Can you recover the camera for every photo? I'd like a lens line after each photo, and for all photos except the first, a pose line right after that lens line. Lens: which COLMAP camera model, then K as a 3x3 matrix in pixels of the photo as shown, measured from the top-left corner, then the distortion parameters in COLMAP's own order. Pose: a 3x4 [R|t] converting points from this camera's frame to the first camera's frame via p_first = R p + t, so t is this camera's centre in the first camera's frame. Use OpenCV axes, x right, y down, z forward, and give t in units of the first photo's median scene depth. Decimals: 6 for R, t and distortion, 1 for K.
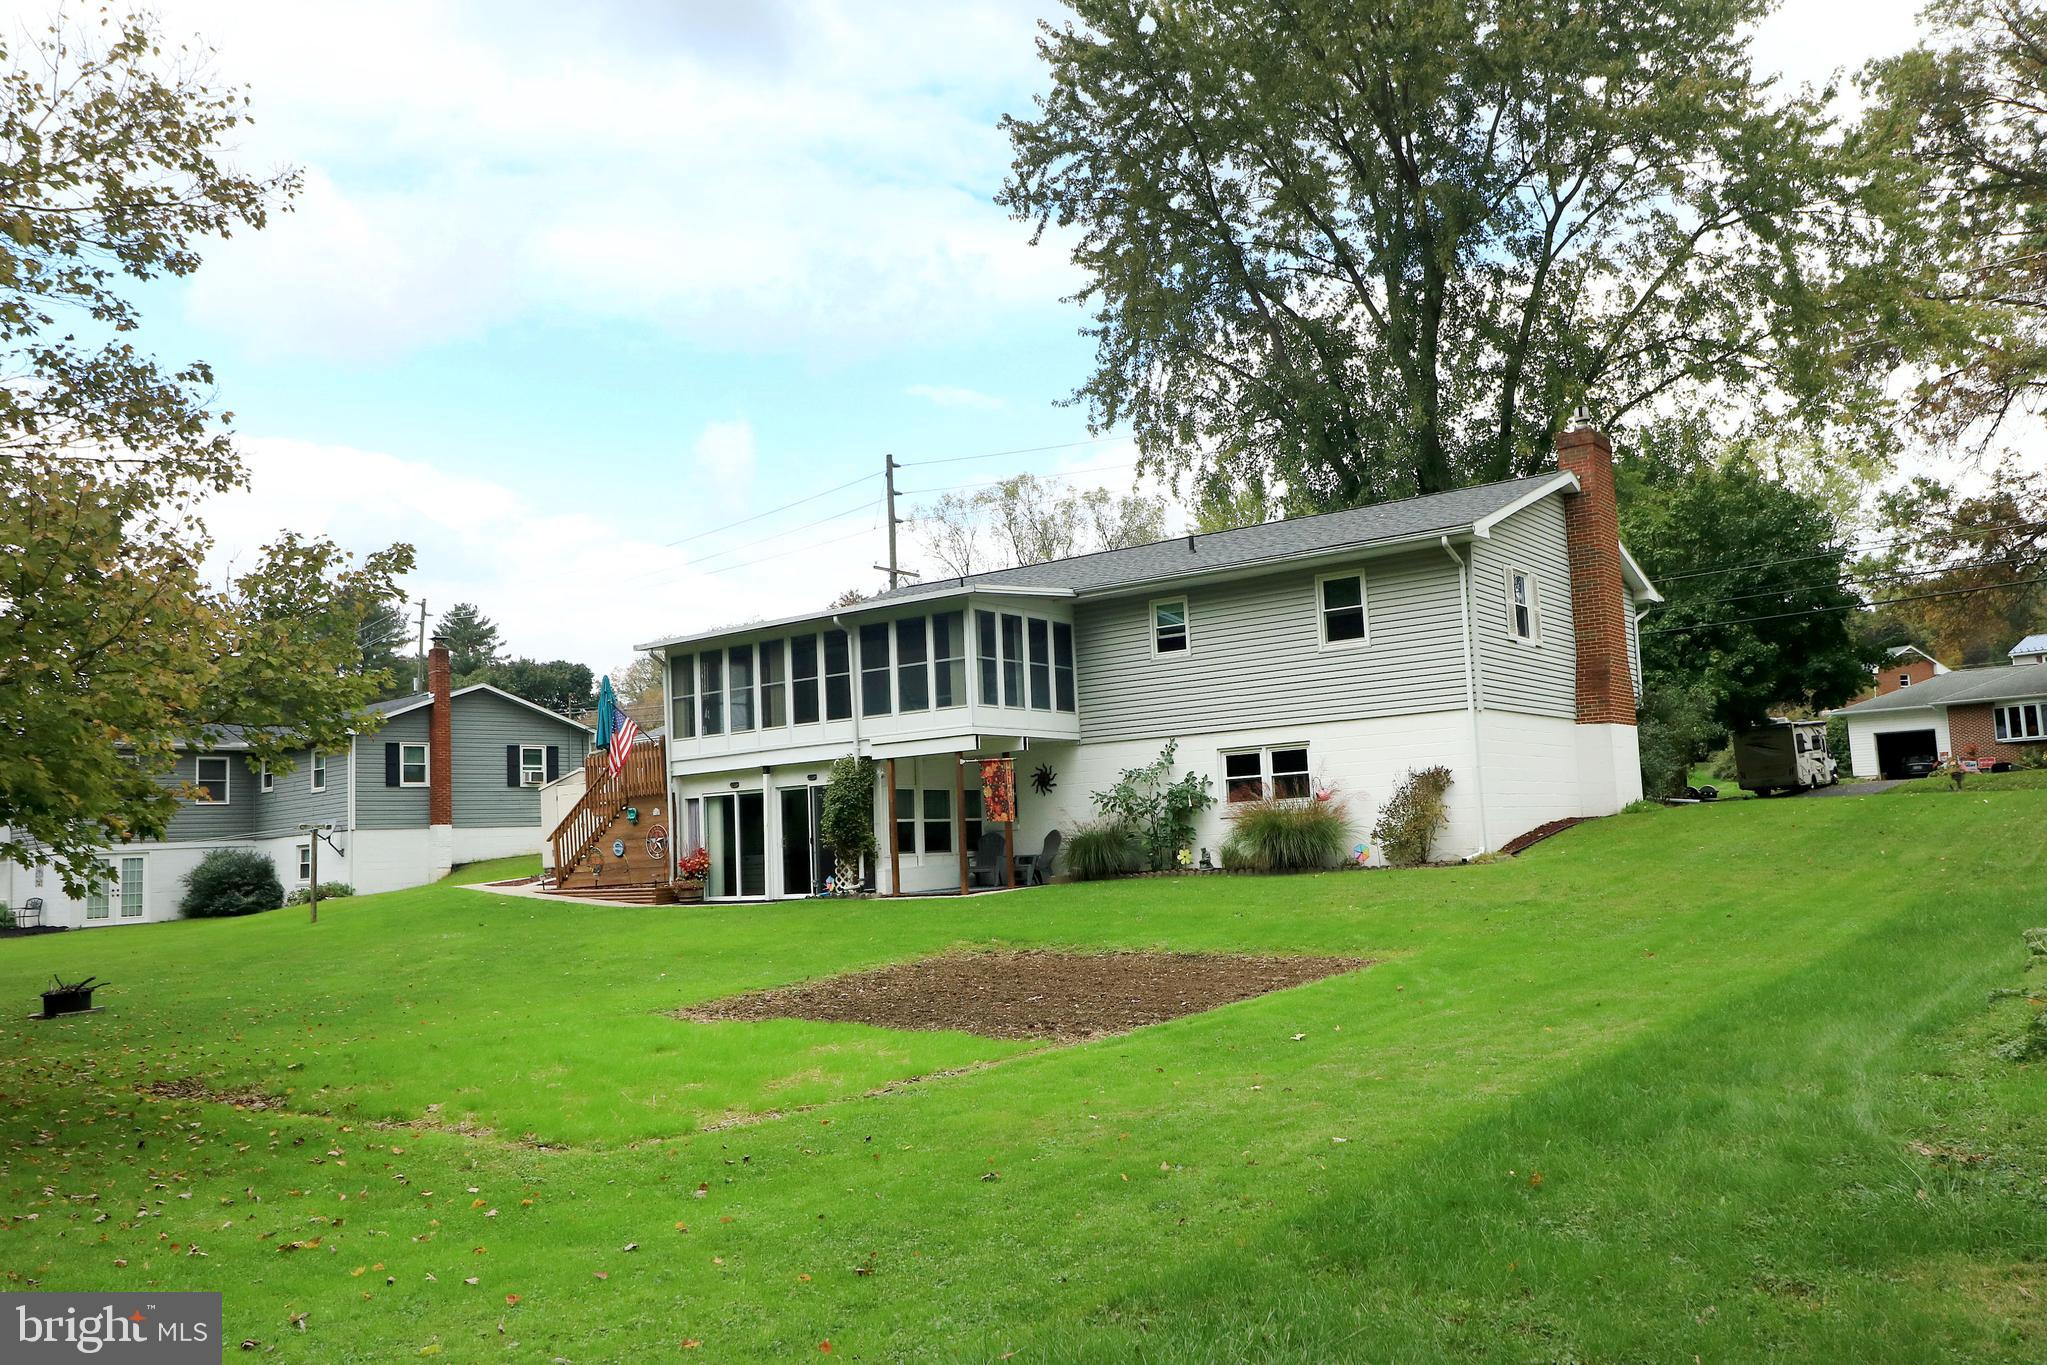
lens RADIAL K [[1655.4, 0, 1023.5], [0, 1655.4, 682.5], [0, 0, 1]] dist [0.015241, 0.002116]
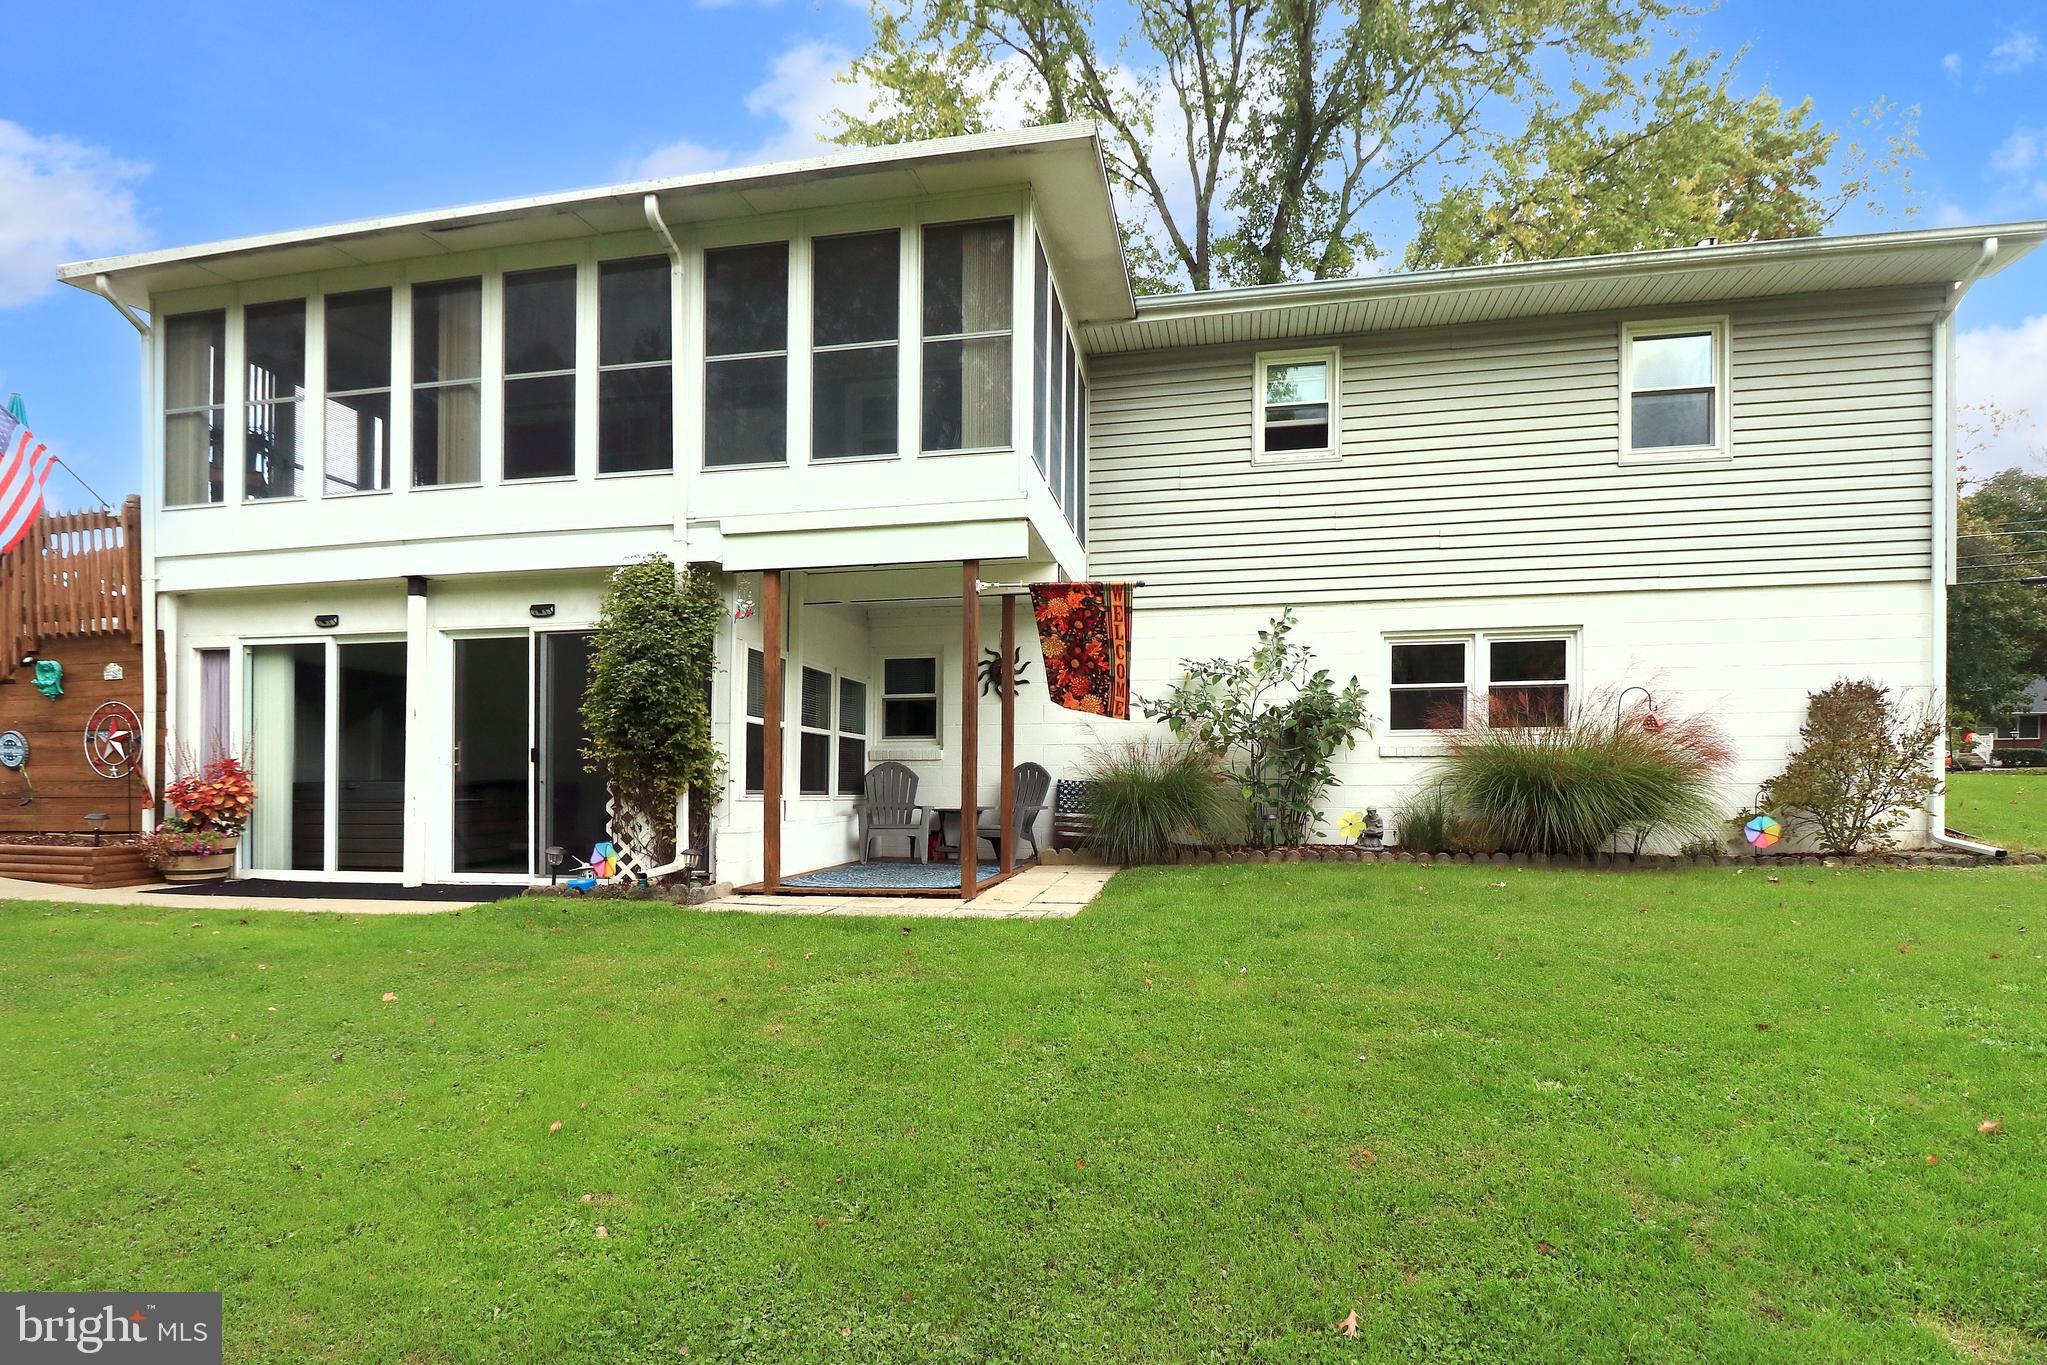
lens RADIAL K [[1011.4, 0, 1026.1], [0, 1011.4, 787.9], [0, 0, 1]] dist [-0.004209, -0.001665]
pose [[0.903285, 0.047784, 0.426373, -0.127925], [-0.084826, 0.994052, 0.068301, 0.077192], [-0.420573, -0.097863, 0.901965, 0.725356]]
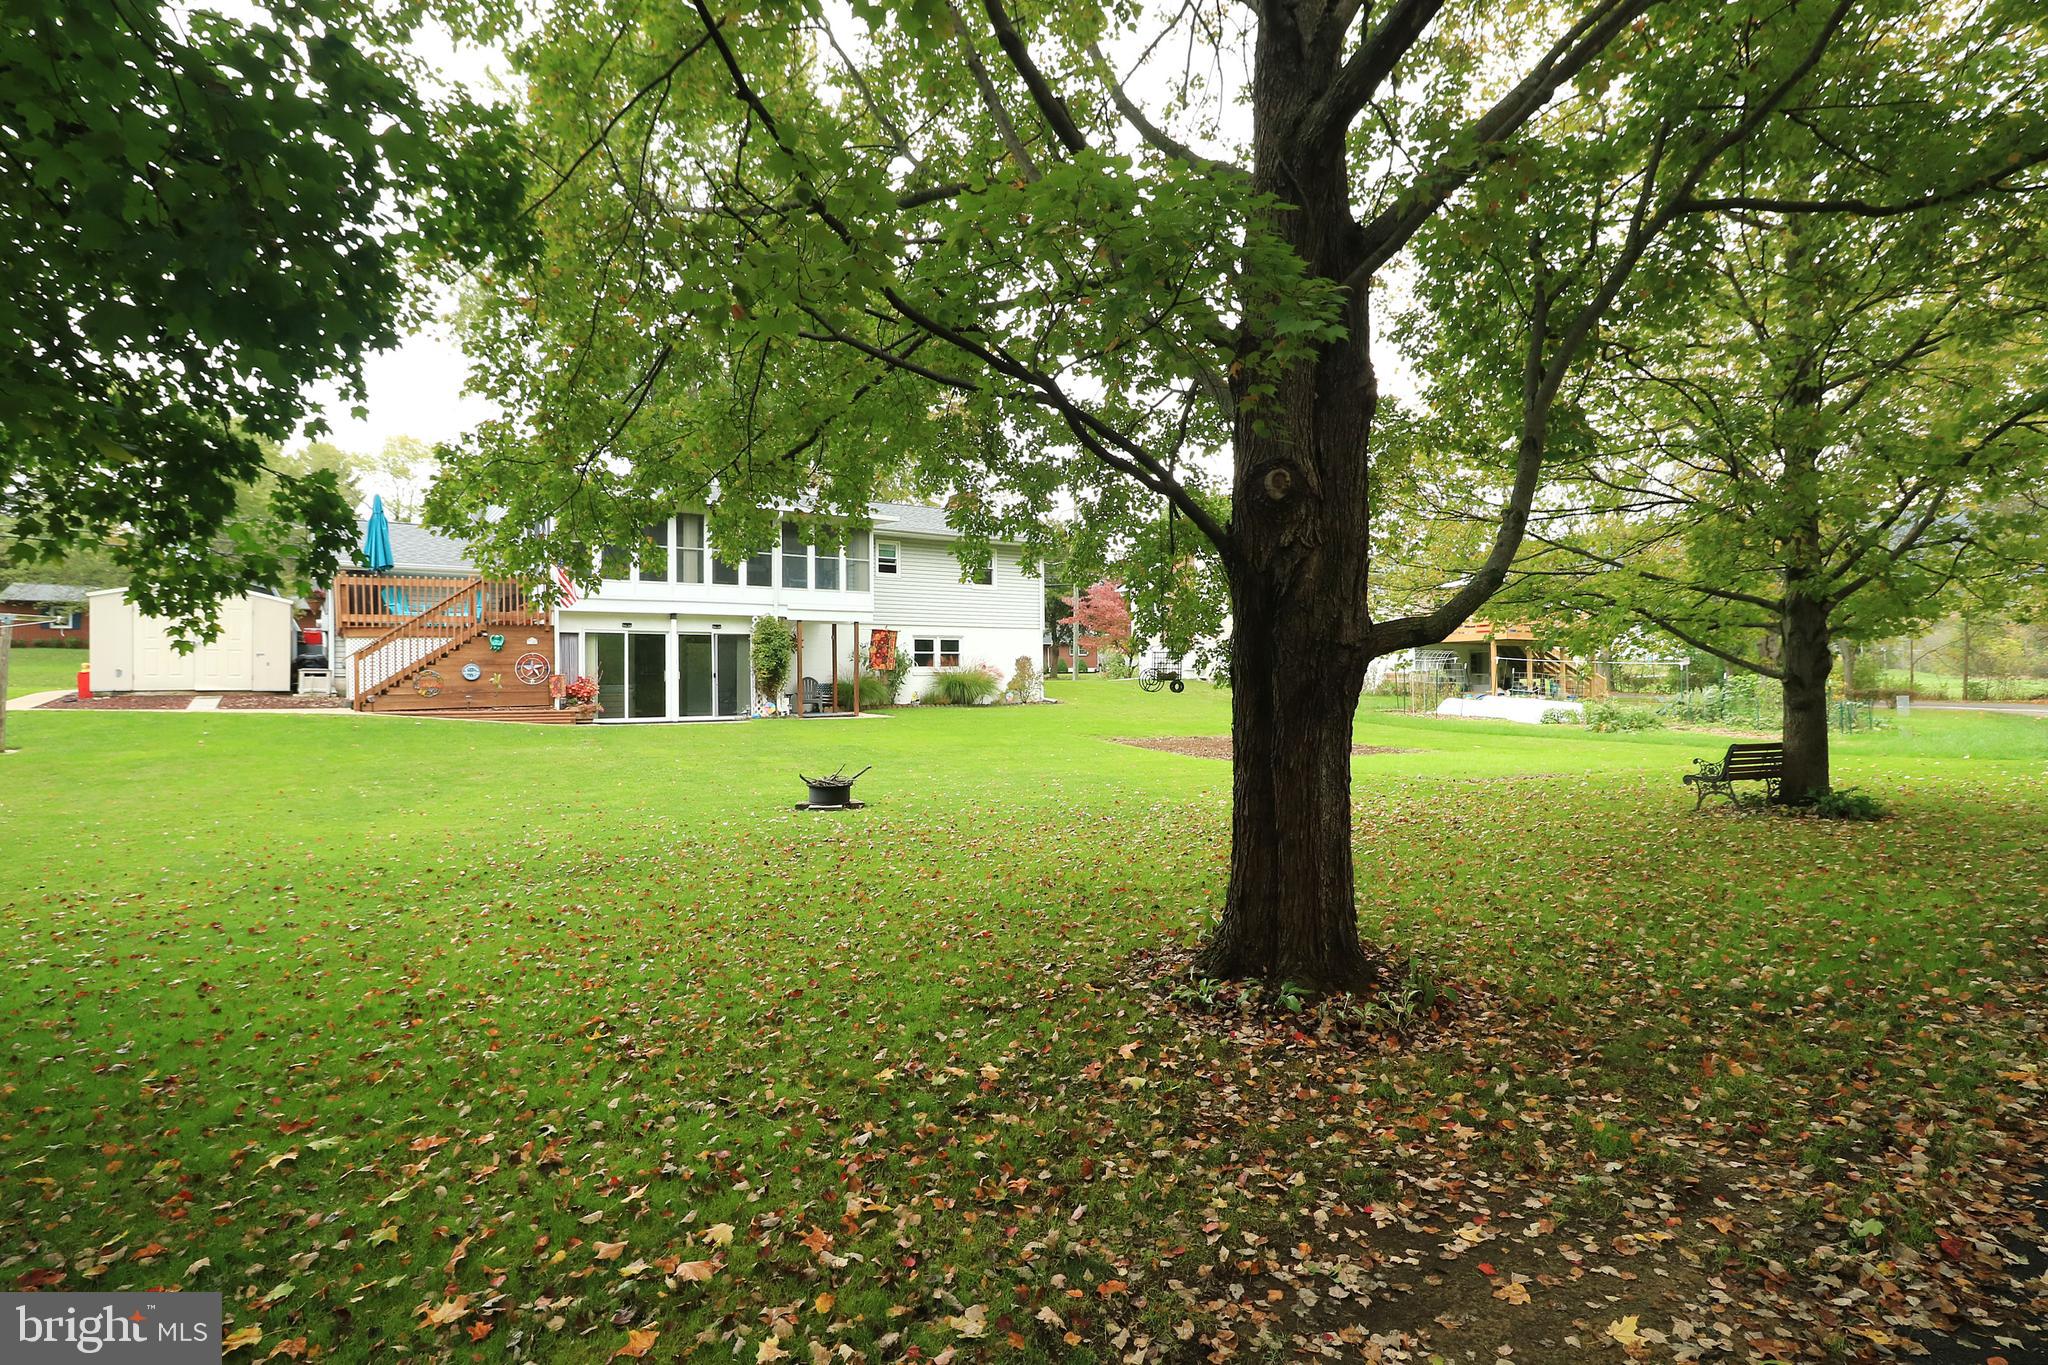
lens RADIAL K [[1026.9, 0, 1024.0], [0, 1026.9, 682.5], [0, 0, 1]] dist [0.017404, 0.000031]
pose [[0.330737, 0.047081, 0.942548, -0.826371], [-0.101898, 0.994697, -0.013930, 0.090106], [-0.938206, -0.091436, 0.333781, 0.521099]]
